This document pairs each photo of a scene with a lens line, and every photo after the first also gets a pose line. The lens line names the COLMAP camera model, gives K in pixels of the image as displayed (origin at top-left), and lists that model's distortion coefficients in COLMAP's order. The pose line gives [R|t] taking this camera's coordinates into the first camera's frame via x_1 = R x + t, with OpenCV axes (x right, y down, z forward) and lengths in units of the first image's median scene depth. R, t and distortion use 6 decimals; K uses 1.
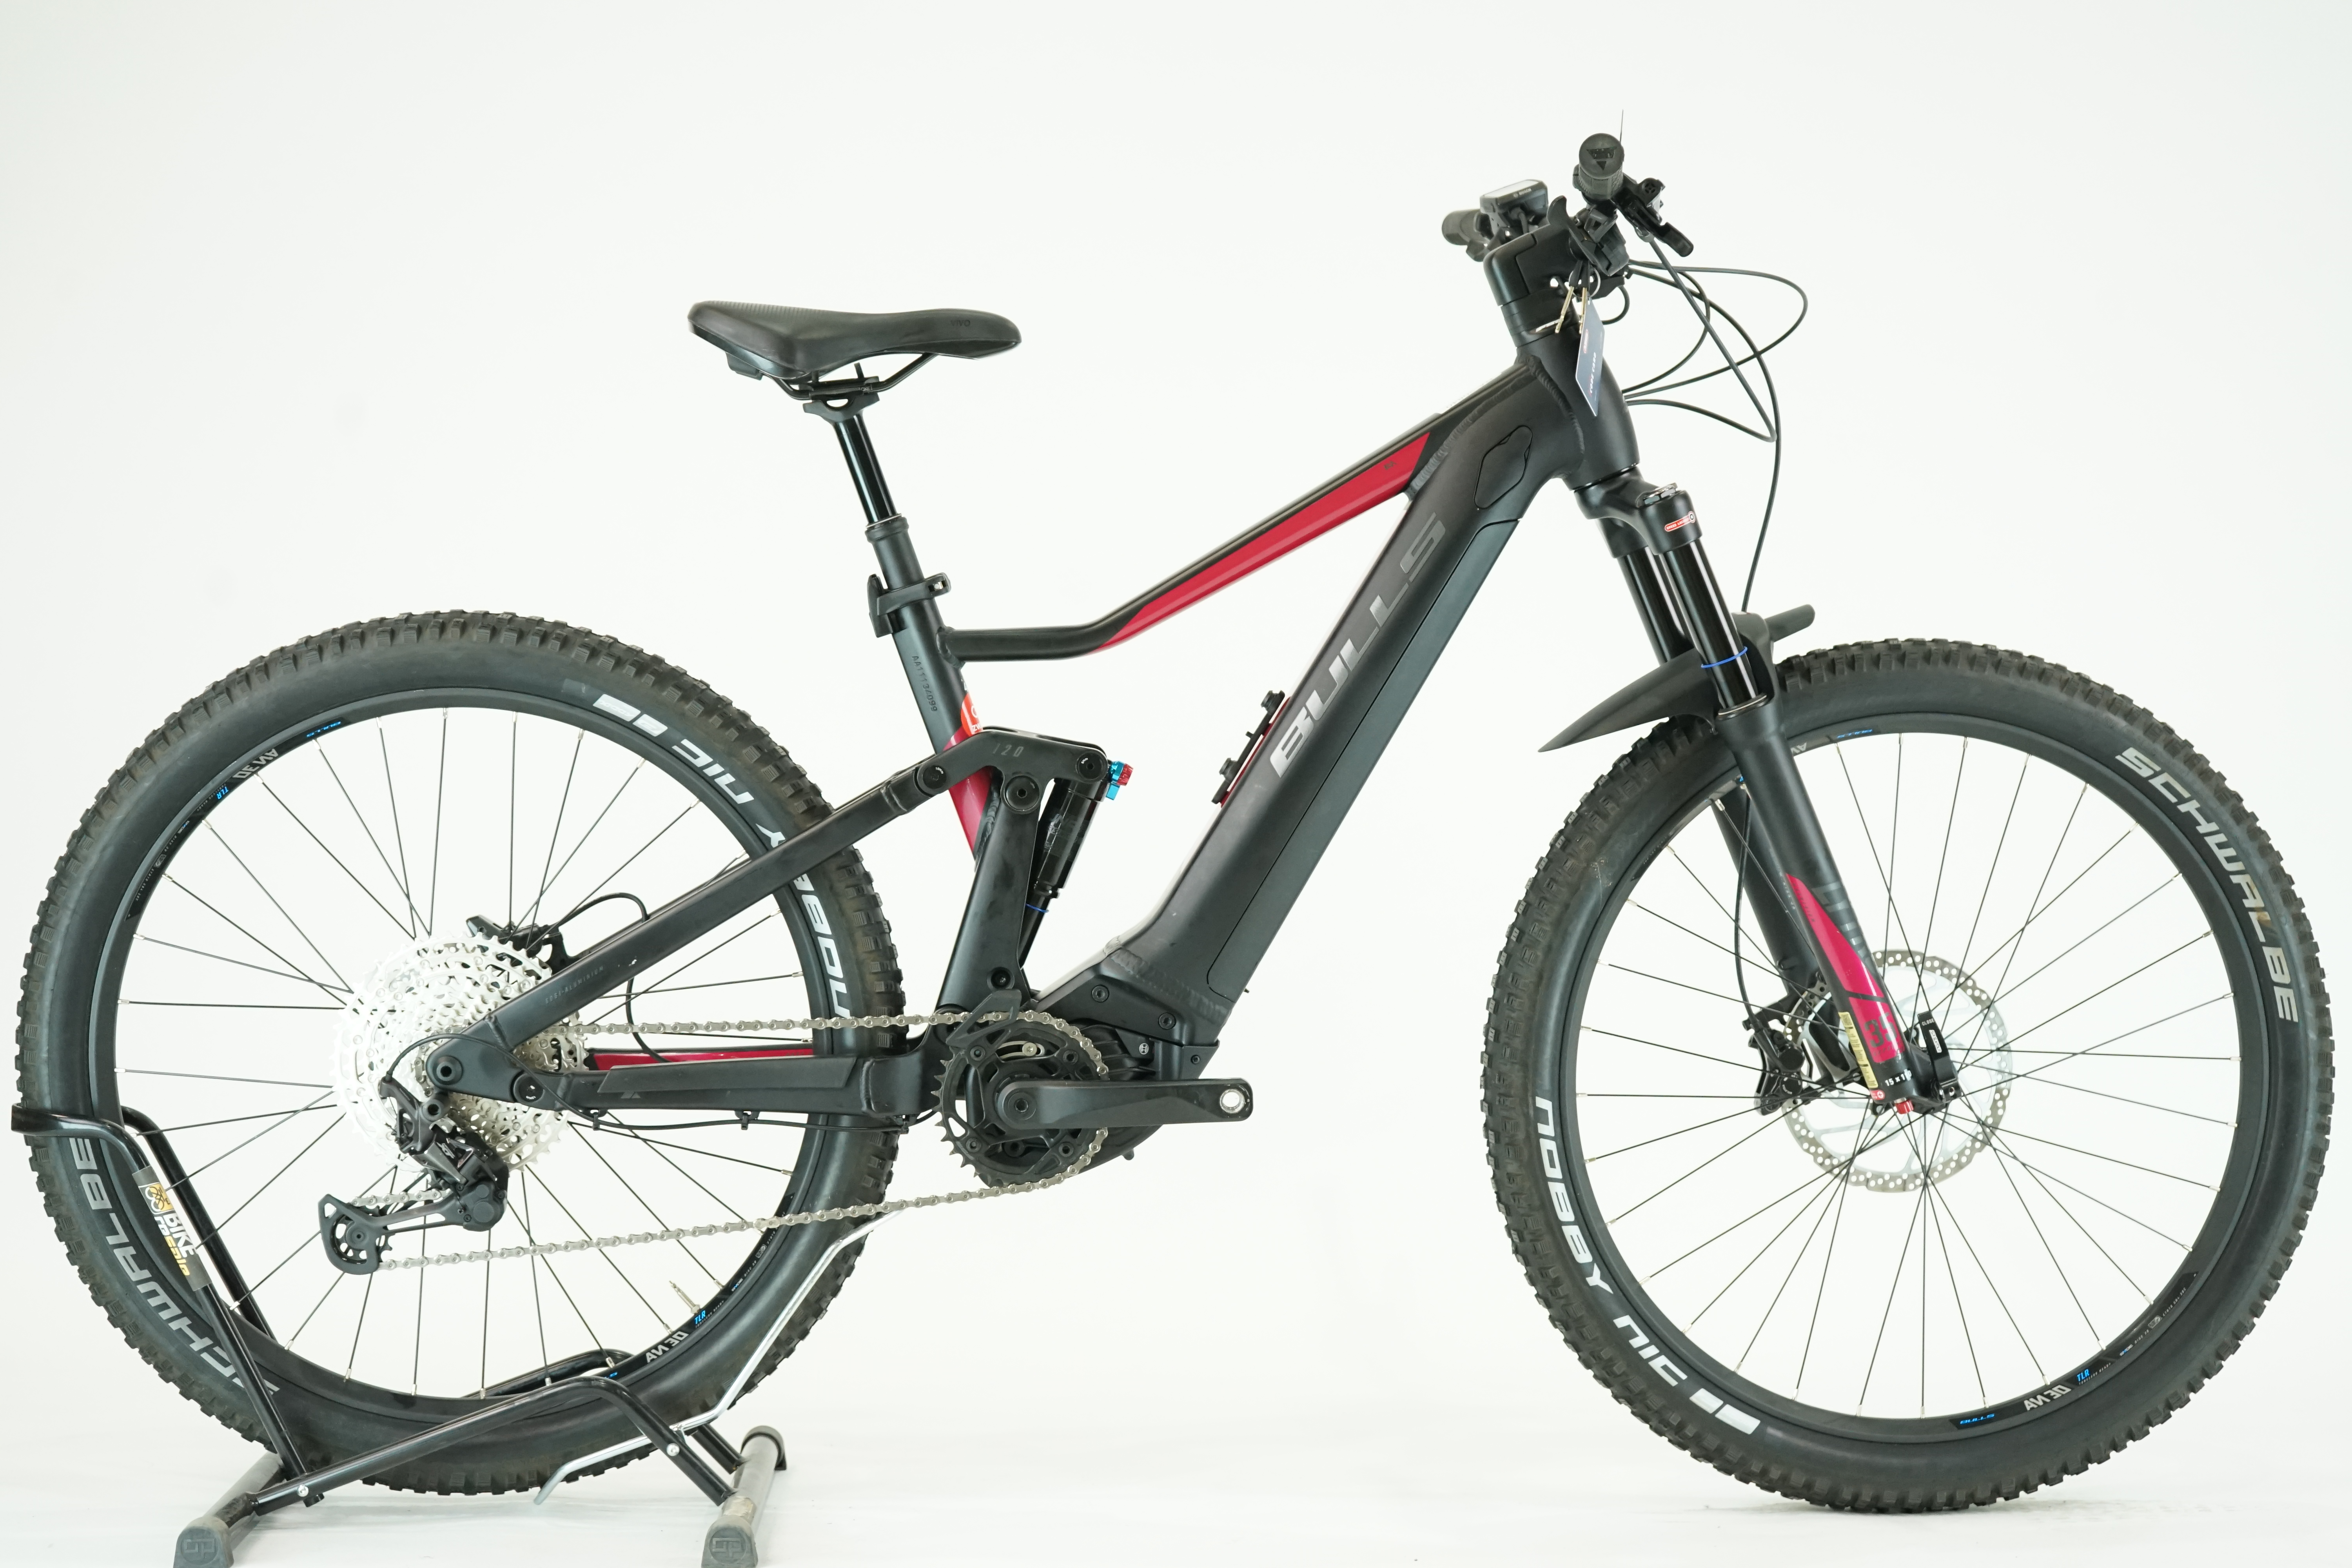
lens RADIAL K [[3822.4, 0, 1176.0], [0, 3822.4, 784.0], [0, 0, 1]] dist [-0.013987, -0.096337]
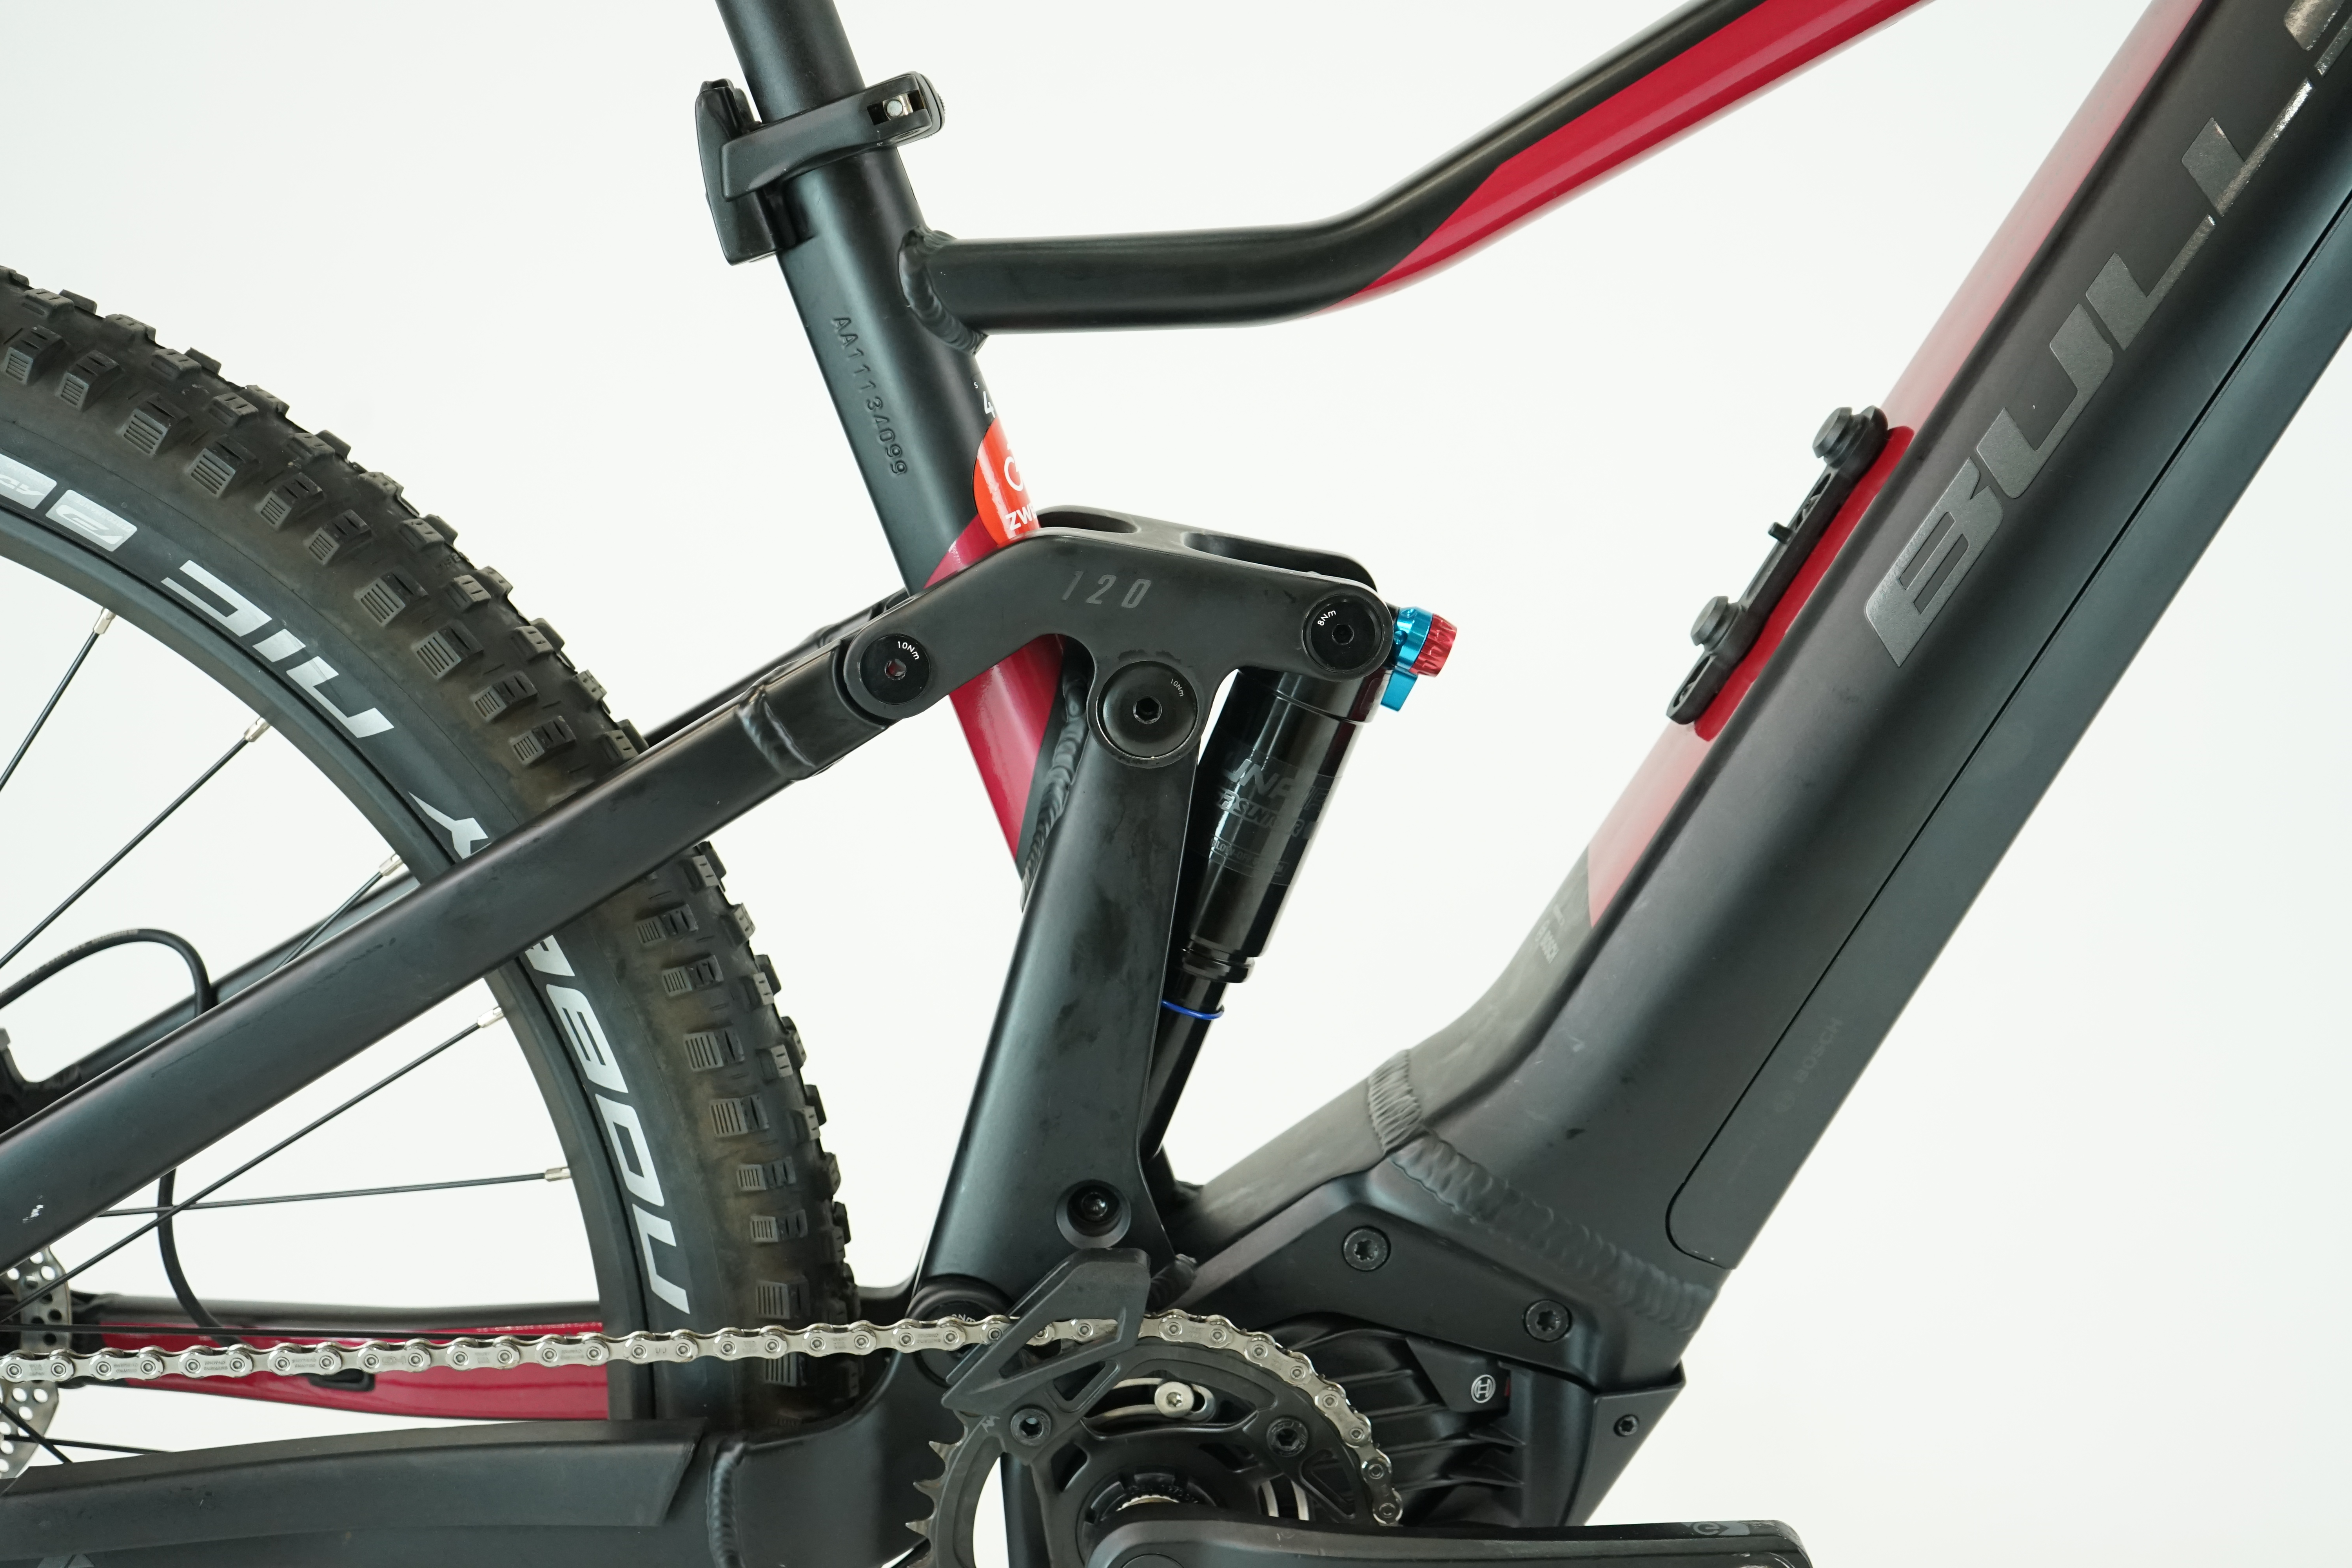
lens RADIAL K [[2643.9, 0, 1176.0], [0, 2643.9, 784.0], [0, 0, 1]] dist [0.014576, 0.018165]
pose [[0.999158, -0.001305, -0.040999, -0.027588], [0.006588, 0.991624, 0.128994, -0.022010], [0.040488, -0.129155, 0.990797, 0.754847]]
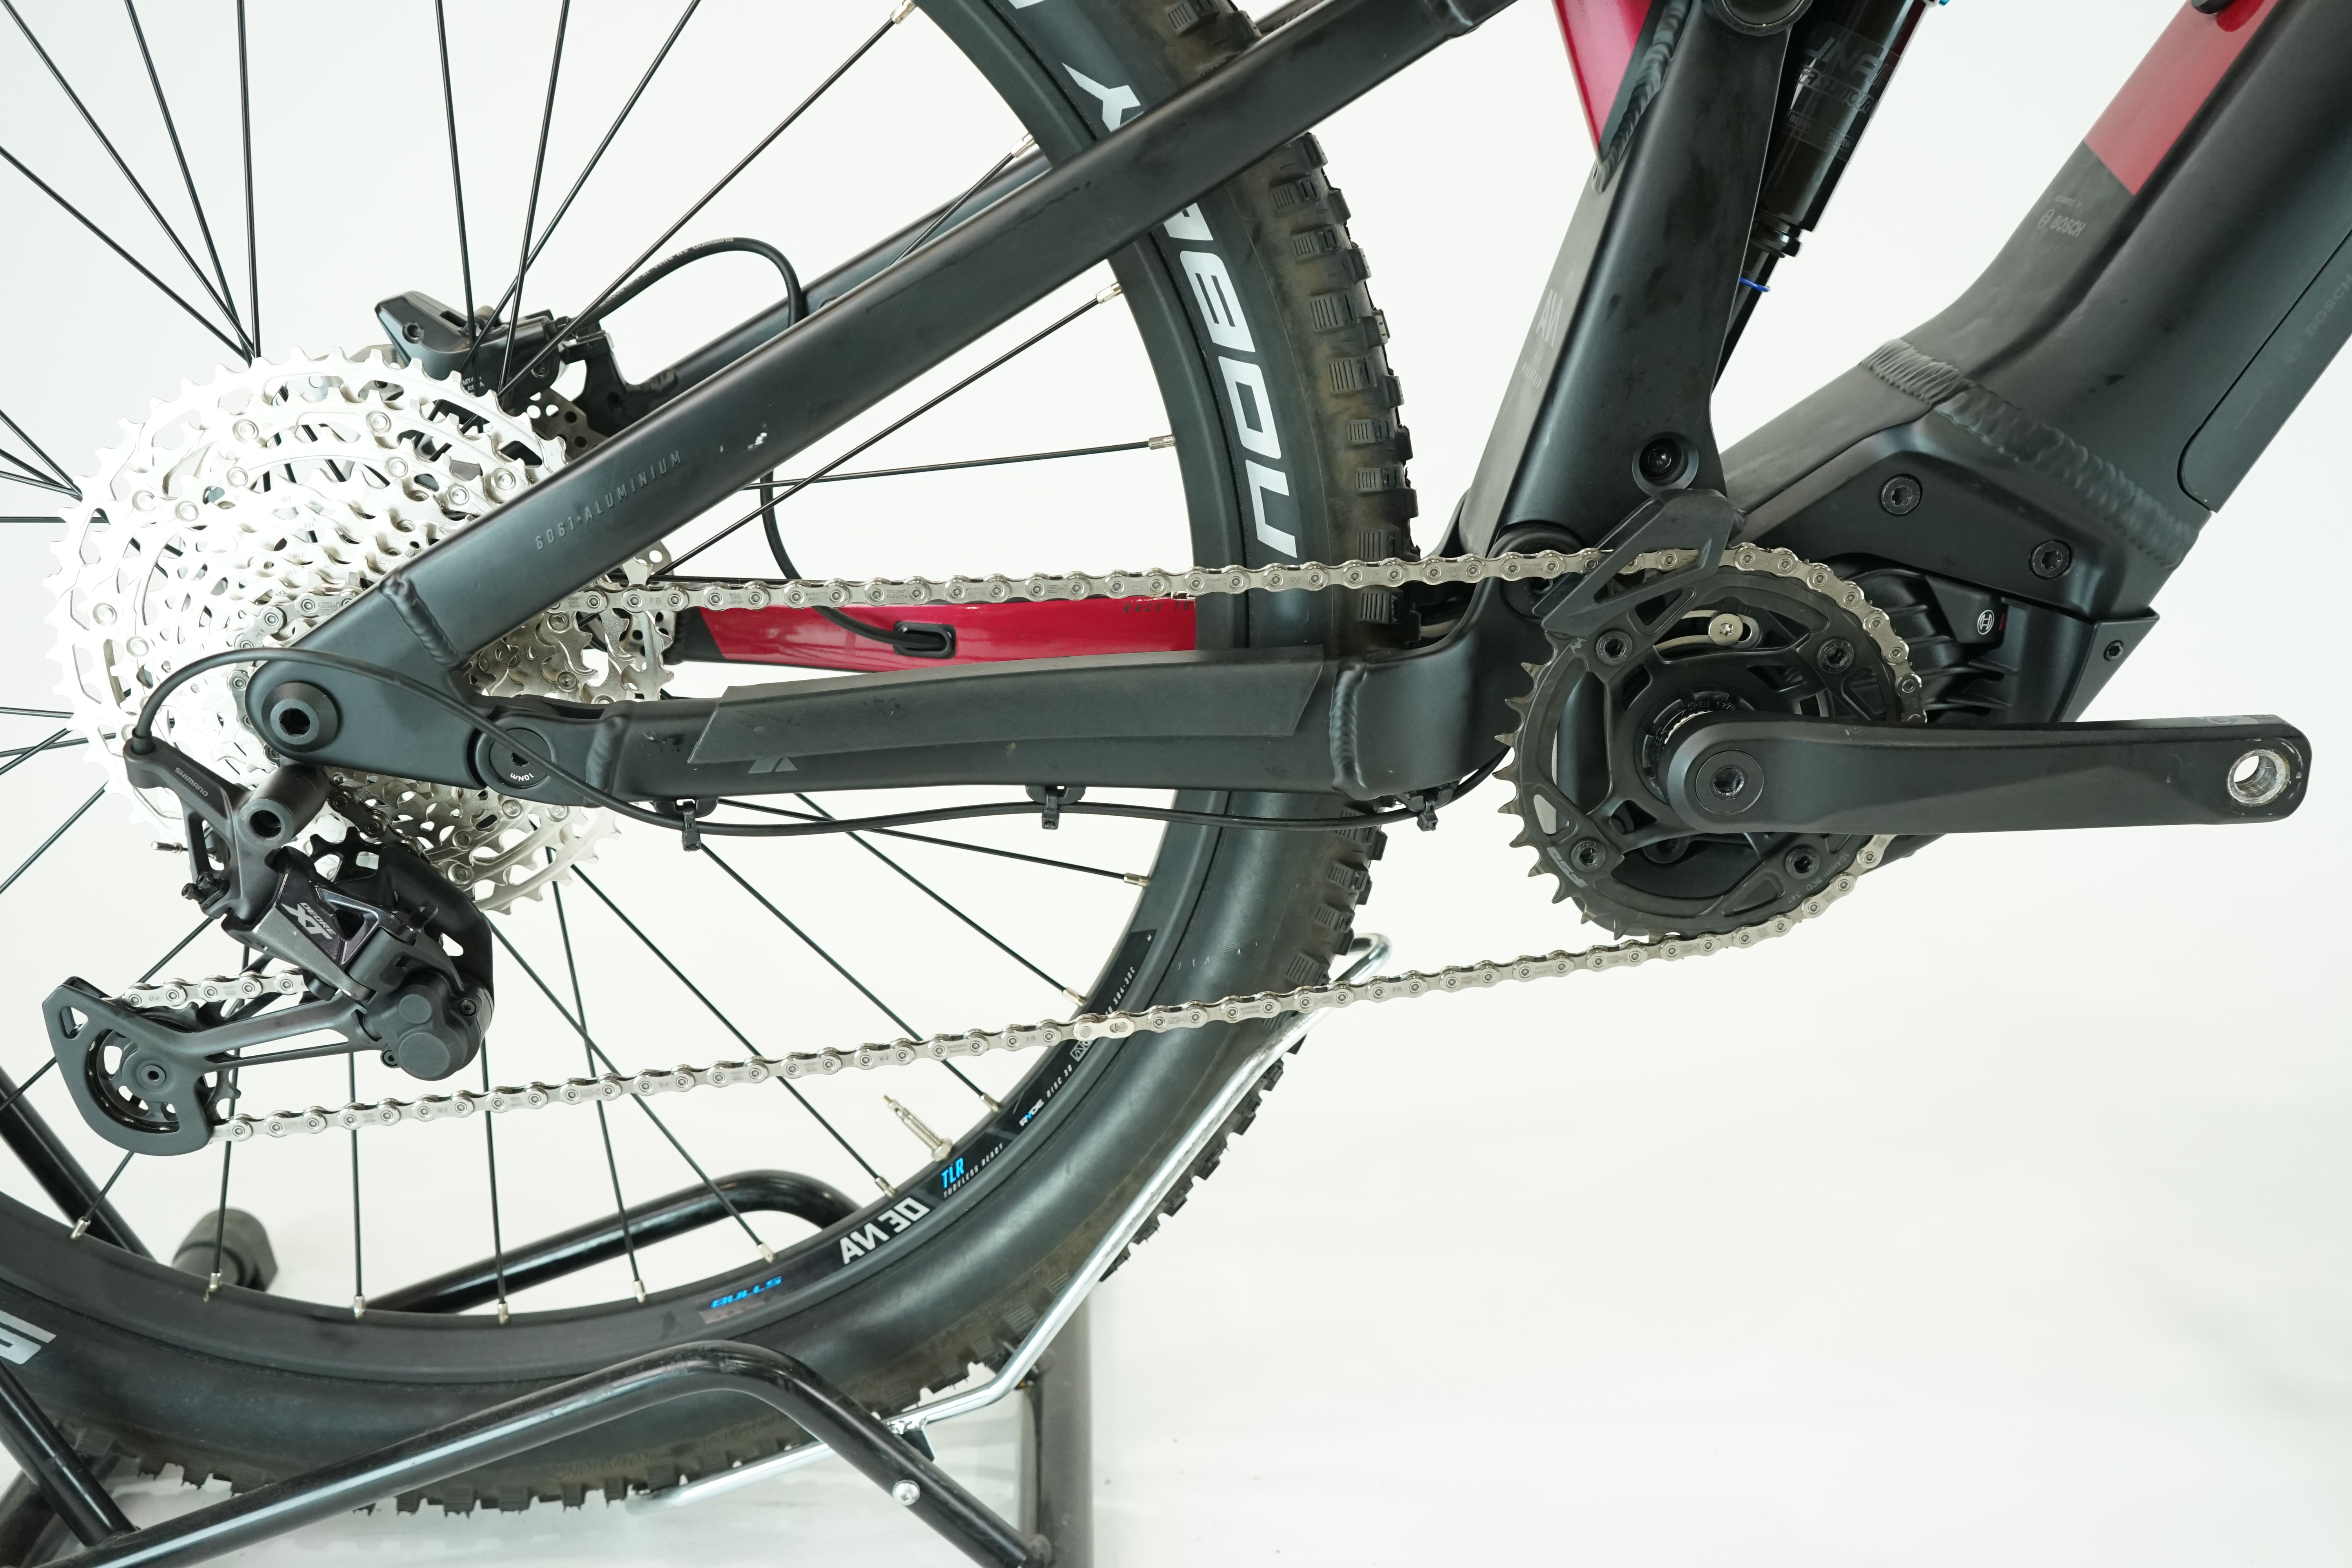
lens RADIAL K [[2234.6, 0, 1176.0], [0, 2234.6, 784.0], [0, 0, 1]] dist [0.002108, 0.001317]
pose [[0.999979, -0.002652, 0.005851, -0.099821], [0.000855, 0.957658, 0.287906, 0.015110], [-0.006366, -0.287895, 0.957641, 0.760429]]
